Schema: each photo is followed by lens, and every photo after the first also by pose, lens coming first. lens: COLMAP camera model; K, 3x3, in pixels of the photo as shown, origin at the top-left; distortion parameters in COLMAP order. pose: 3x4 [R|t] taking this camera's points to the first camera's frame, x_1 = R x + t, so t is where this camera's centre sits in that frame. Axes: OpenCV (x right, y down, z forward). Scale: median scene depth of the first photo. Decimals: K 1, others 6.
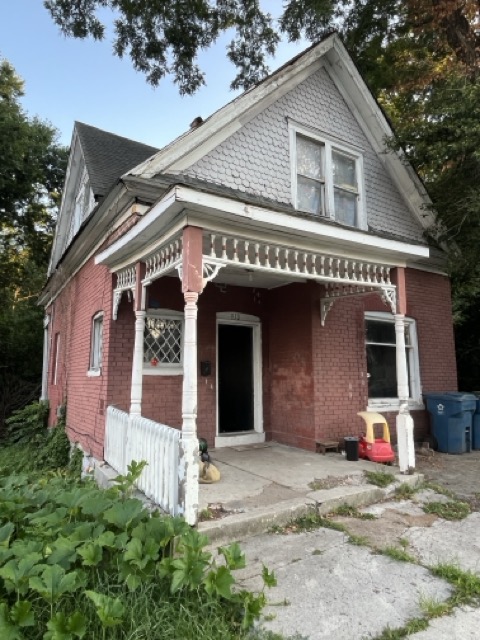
lens RADIAL K [[392.3, 0, 237.7], [0, 392.3, 318.5], [0, 0, 1]] dist [0.007246, -0.001083]
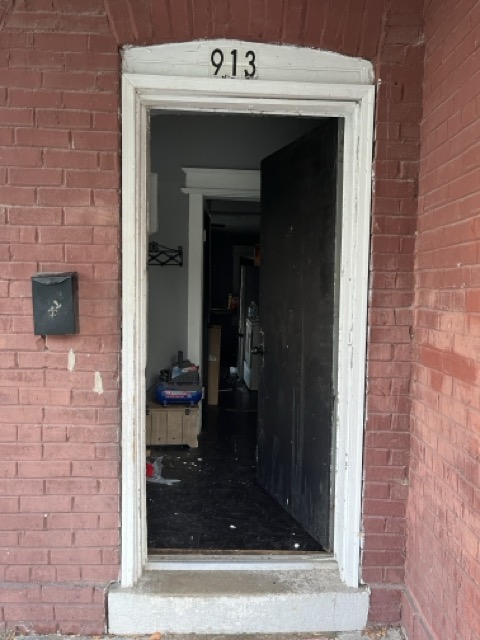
lens RADIAL K [[479.9, 0, 238.7], [0, 479.9, 322.4], [0, 0, 1]] dist [0.040923, 0.001071]
pose [[0.867576, 0.058864, -0.493808, 0.167149], [0.051686, 0.976920, 0.207260, 0.098072], [0.494611, -0.205337, 0.844510, 0.941243]]
